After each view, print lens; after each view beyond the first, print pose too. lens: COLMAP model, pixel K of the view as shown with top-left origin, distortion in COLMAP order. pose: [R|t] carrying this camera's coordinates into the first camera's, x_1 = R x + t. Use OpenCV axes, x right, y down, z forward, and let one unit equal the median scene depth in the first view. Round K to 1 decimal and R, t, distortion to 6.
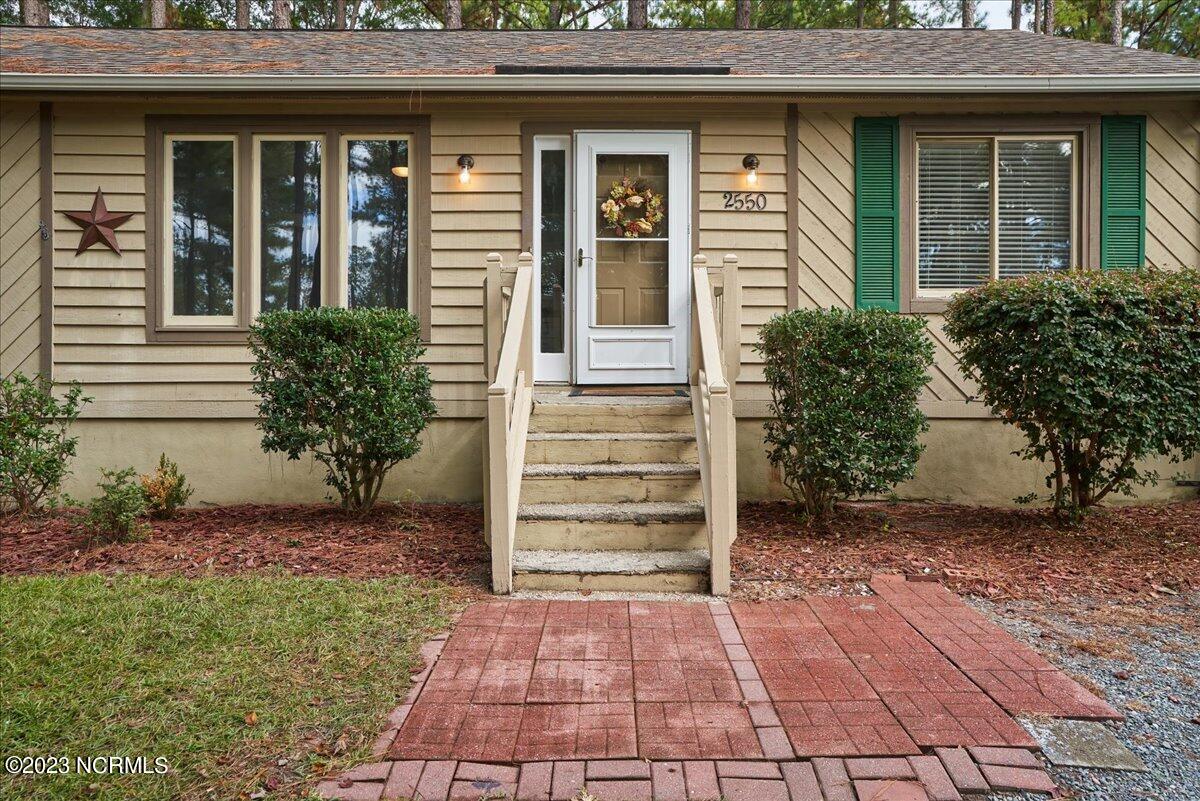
lens RADIAL K [[792.8, 0, 600.6], [0, 792.8, 368.7], [0, 0, 1]] dist [0.006378, 0.004562]
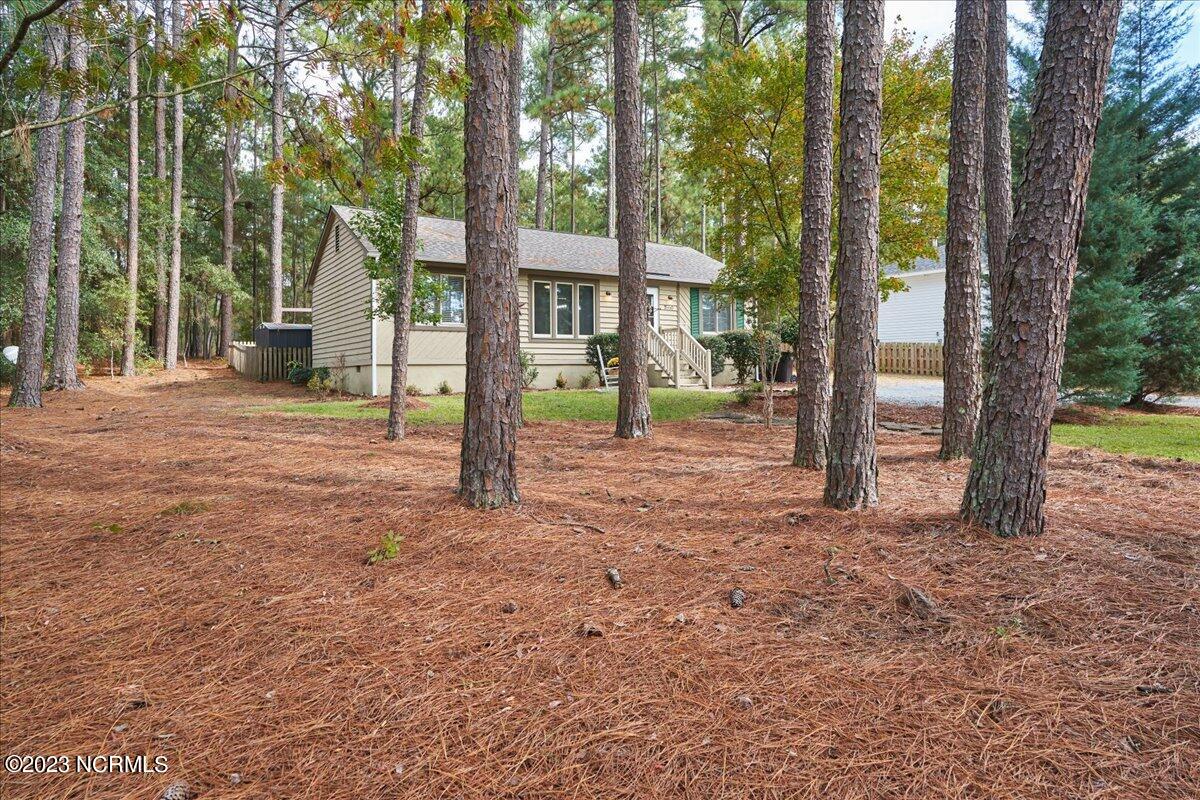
lens RADIAL K [[692.5, 0, 605.0], [0, 692.5, 383.6], [0, 0, 1]] dist [-0.002948, 0.001291]
pose [[0.834279, -0.015583, 0.551122, -1.926673], [0.010634, 0.999869, 0.012175, 0.112304], [-0.551240, -0.004297, 0.834336, -1.627367]]
